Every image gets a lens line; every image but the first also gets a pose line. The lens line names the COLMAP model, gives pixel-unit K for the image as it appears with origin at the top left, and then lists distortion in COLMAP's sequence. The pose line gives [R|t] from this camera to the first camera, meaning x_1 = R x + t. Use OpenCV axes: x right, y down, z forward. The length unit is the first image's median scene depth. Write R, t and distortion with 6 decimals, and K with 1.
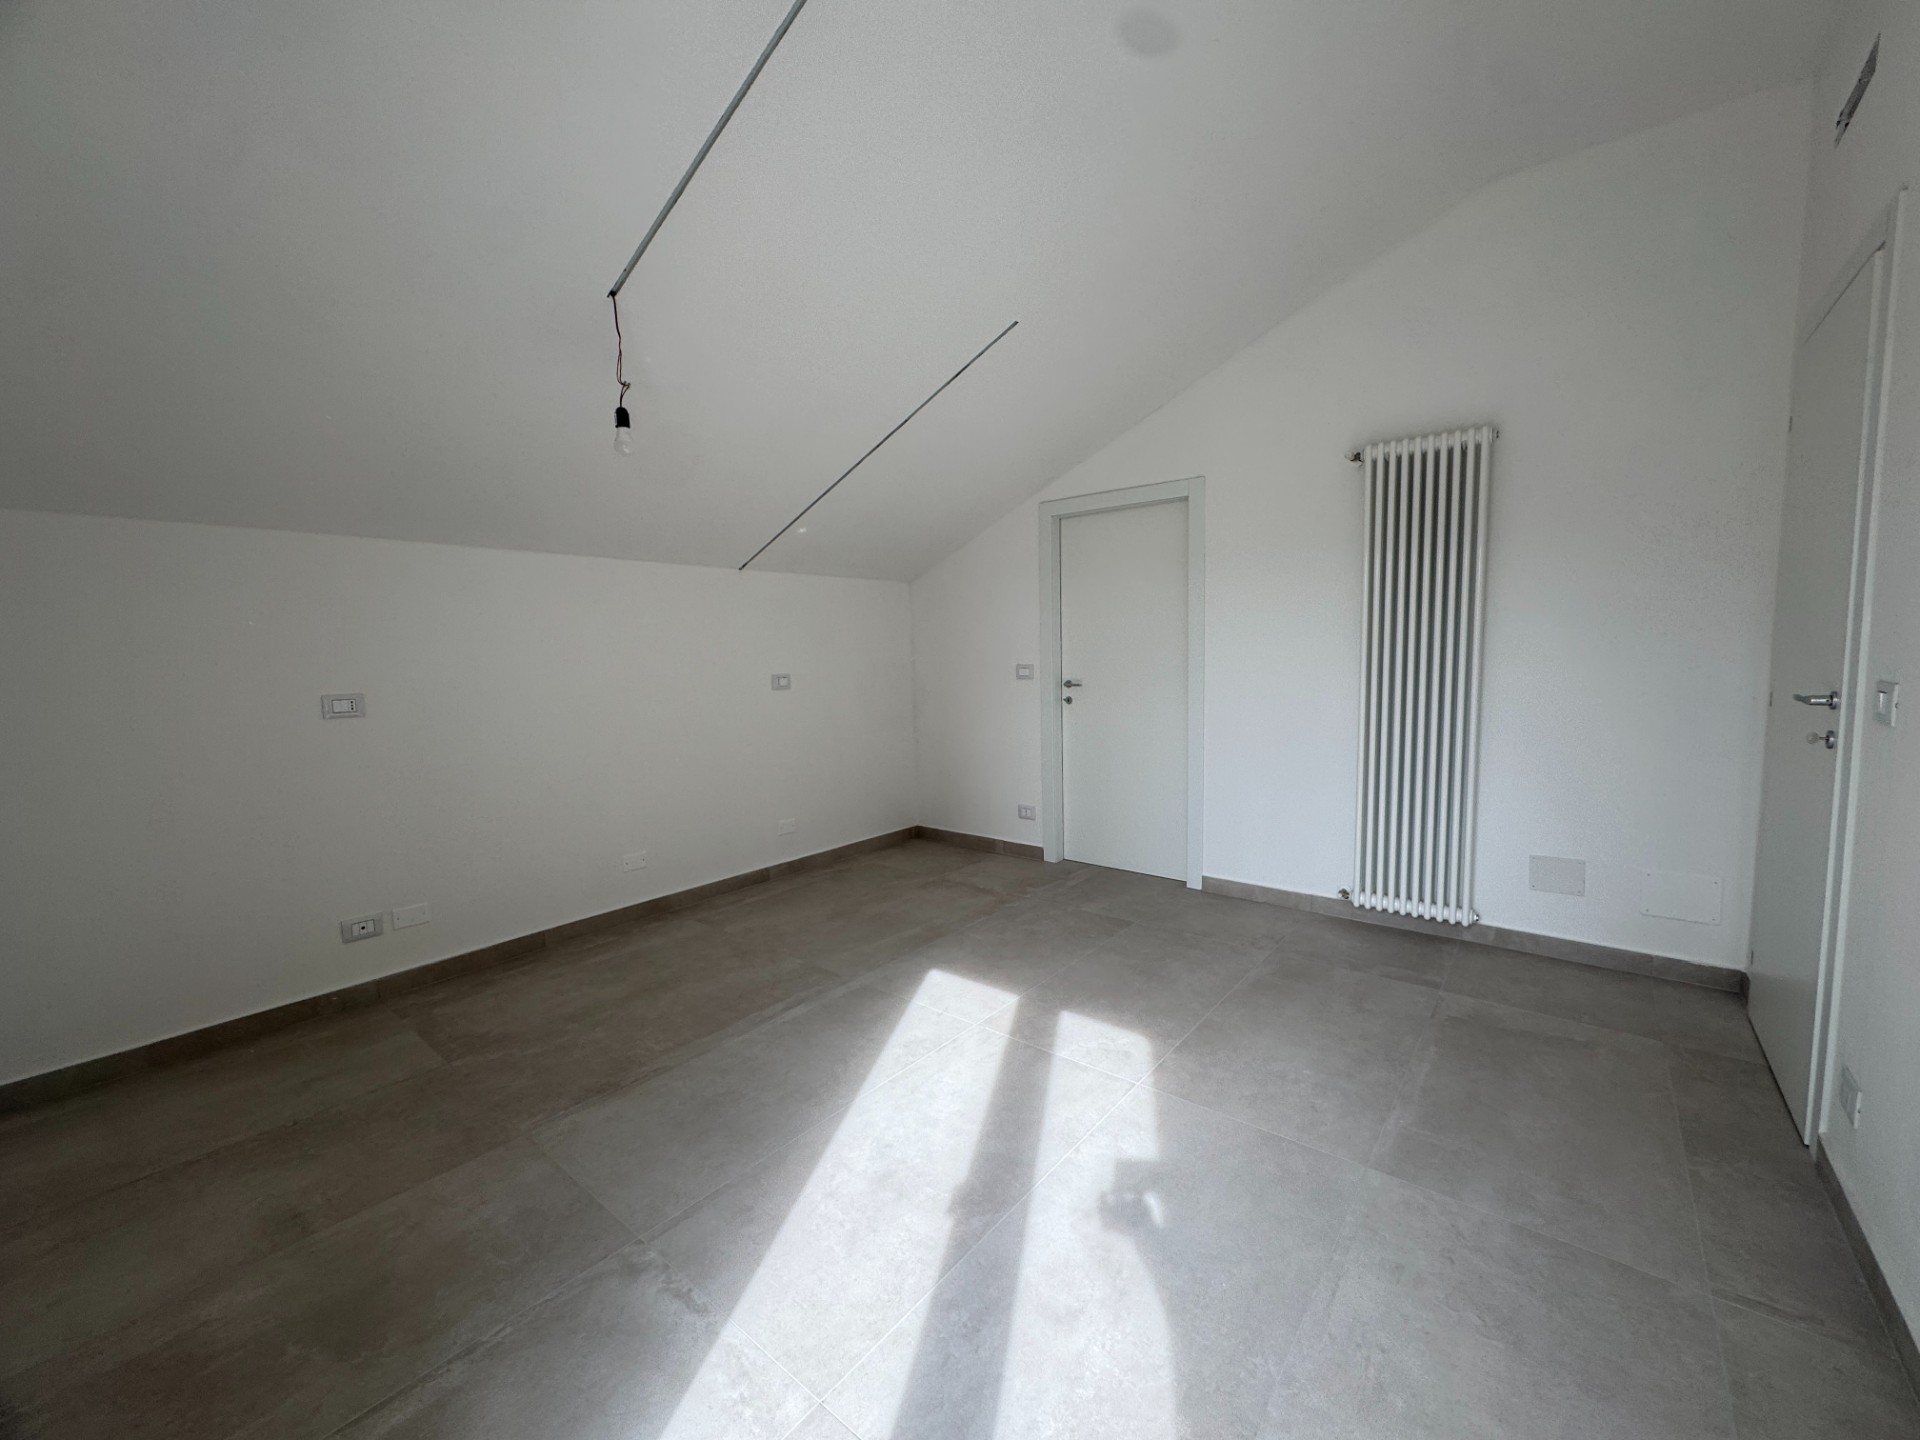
lens RADIAL K [[767.0, 0, 959.1], [0, 767.0, 717.0], [0, 0, 1]] dist [-0.004430, 0.000386]
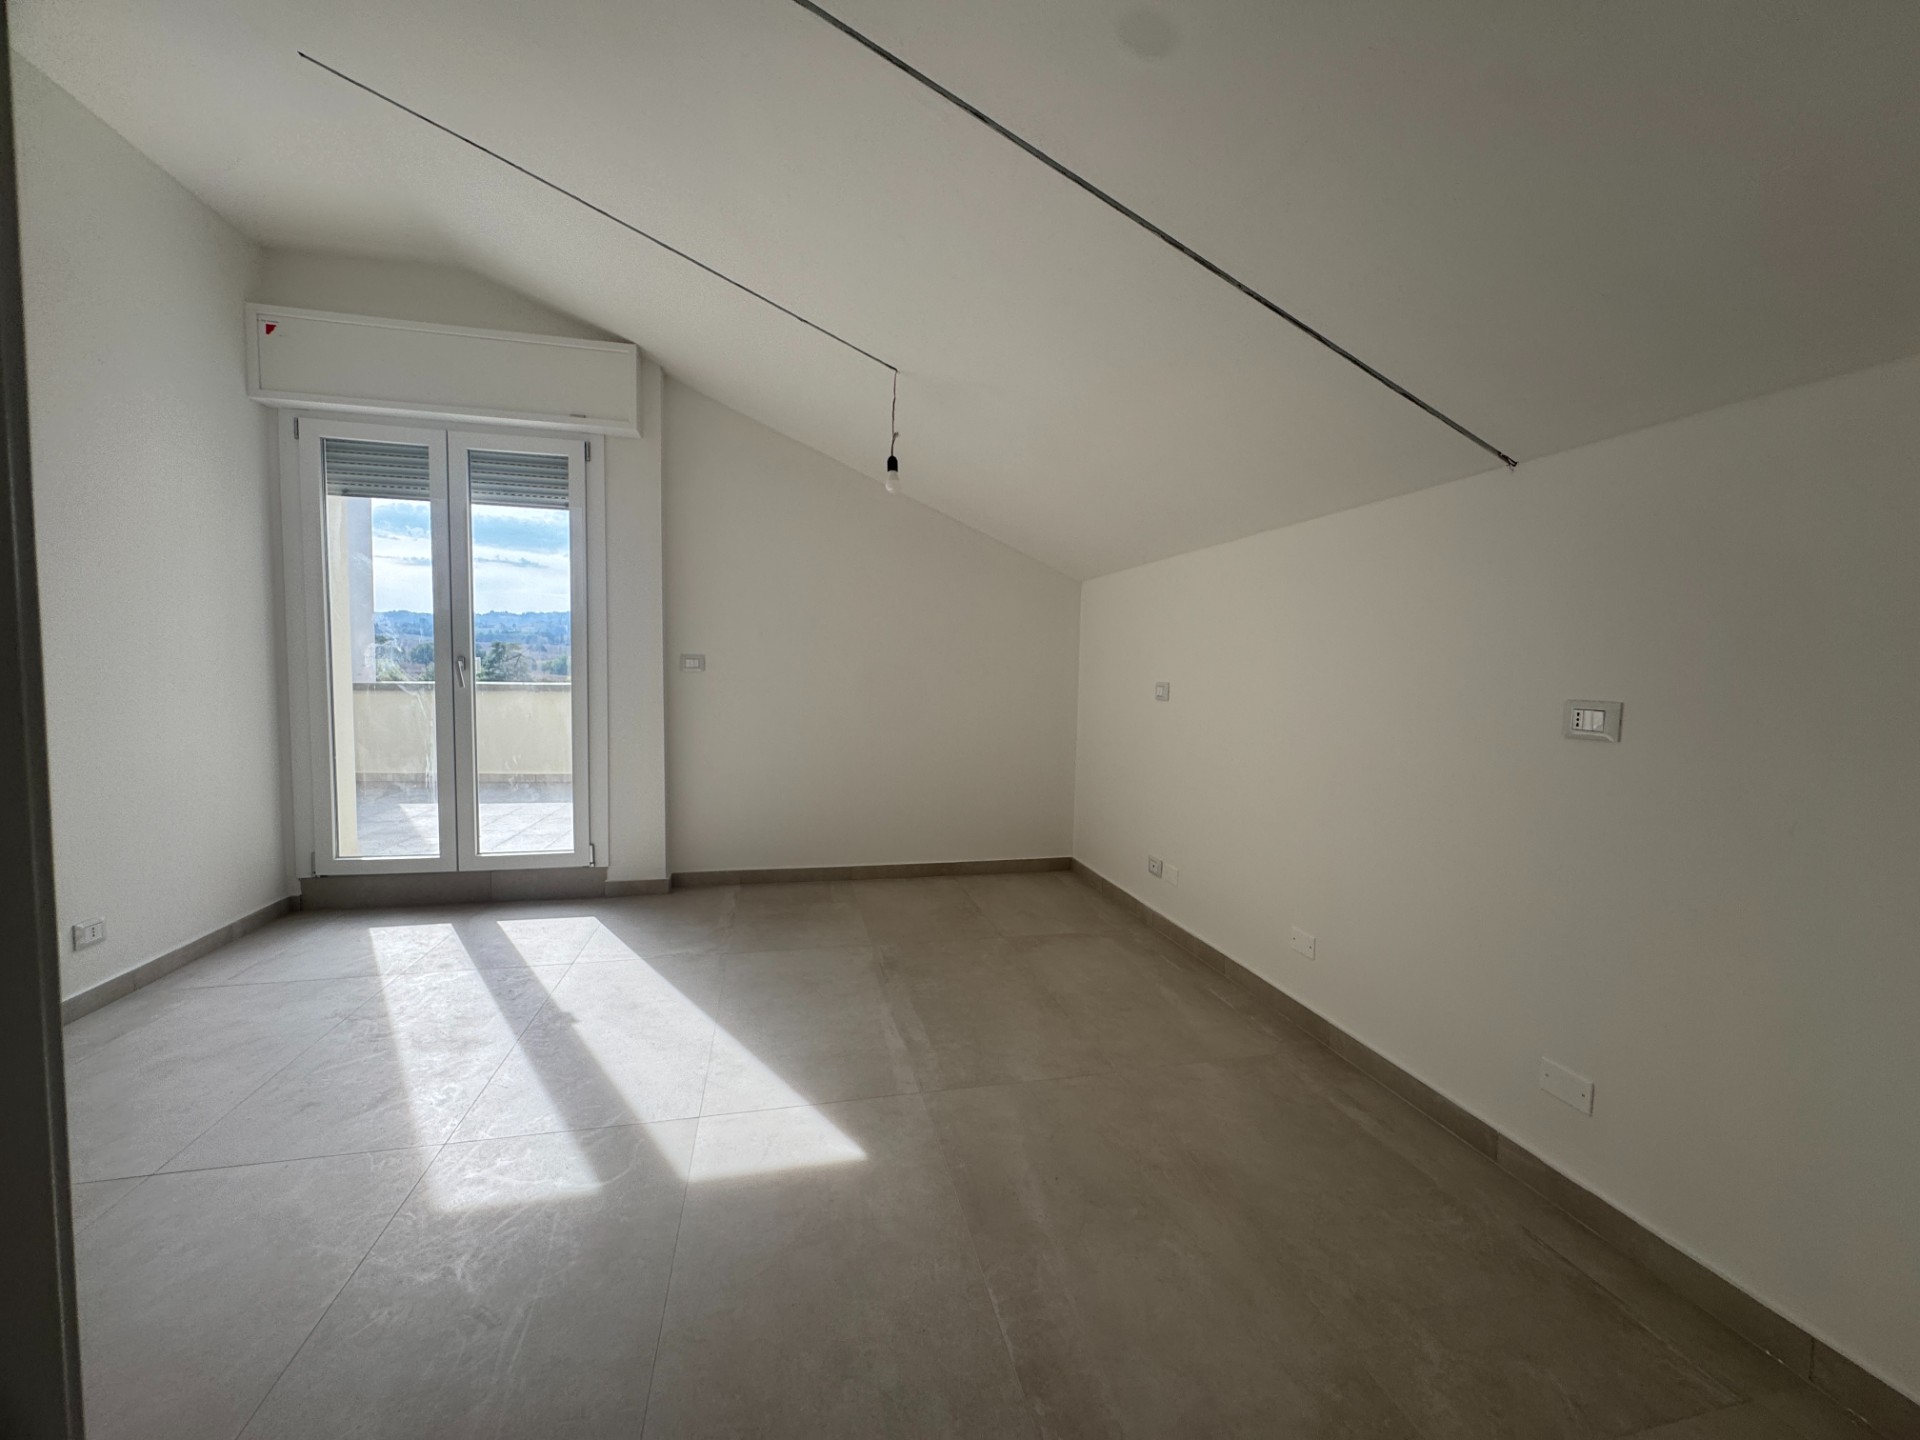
lens RADIAL K [[767.0, 0, 962.7], [0, 767.0, 716.5], [0, 0, 1]] dist [-0.004430, 0.000386]
pose [[-0.608574, 0.058357, -0.791348, 0.444817], [-0.074577, 0.988671, 0.130260, -0.122226], [0.789984, 0.138289, -0.597328, 1.599503]]
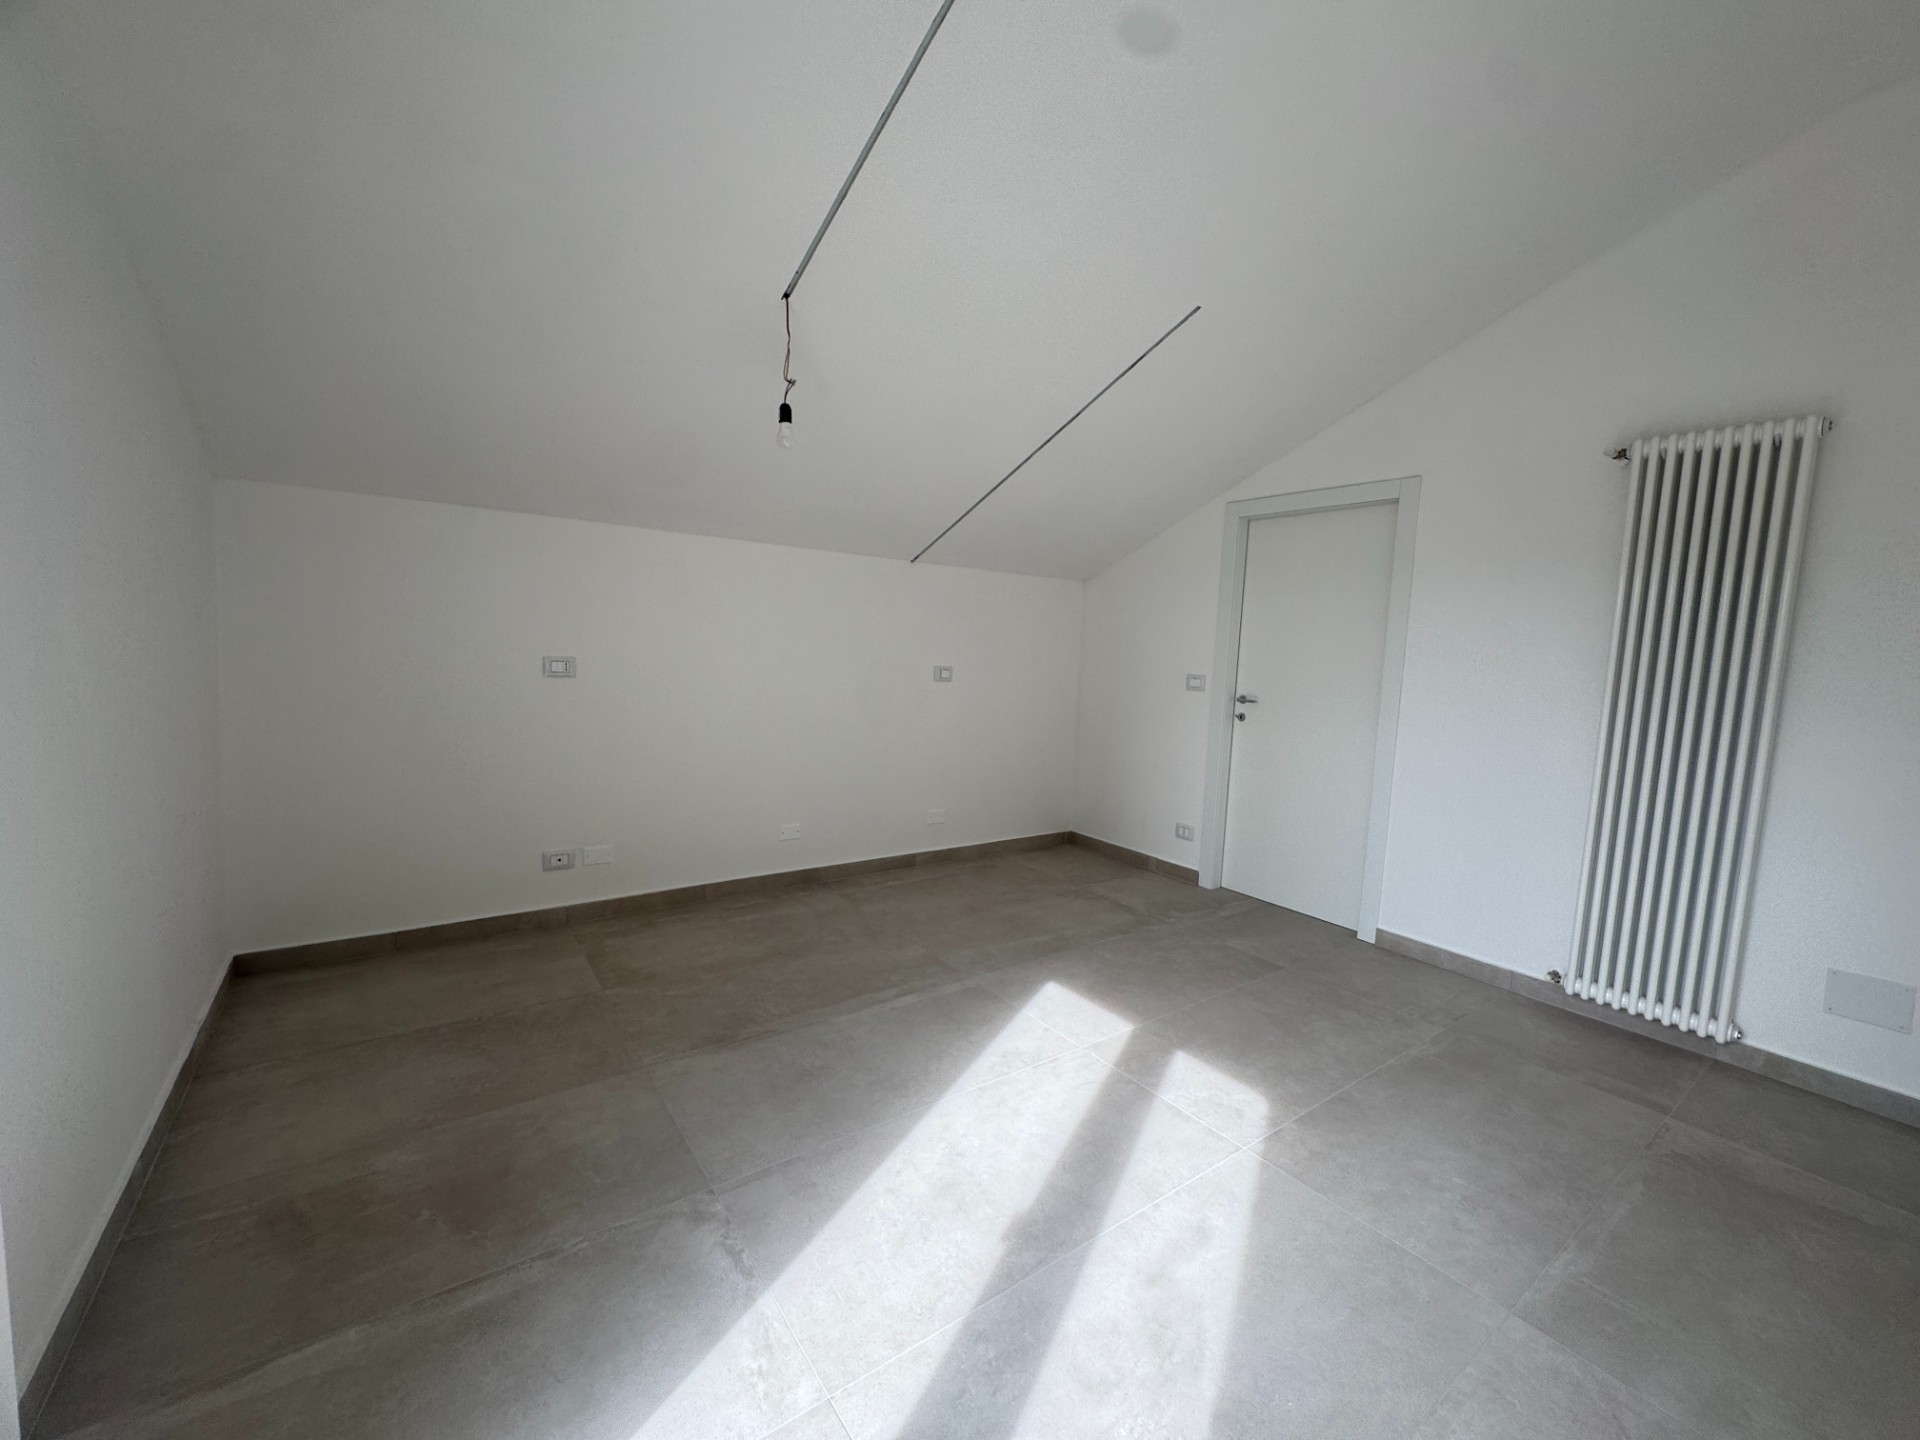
lens RADIAL K [[767.0, 0, 959.1], [0, 767.0, 717.5], [0, 0, 1]] dist [-0.004430, 0.000386]
pose [[0.964677, 0.088450, -0.248142, 0.074750], [-0.087500, 0.996053, 0.014880, -0.008808], [0.248479, 0.007358, 0.968609, 0.034062]]
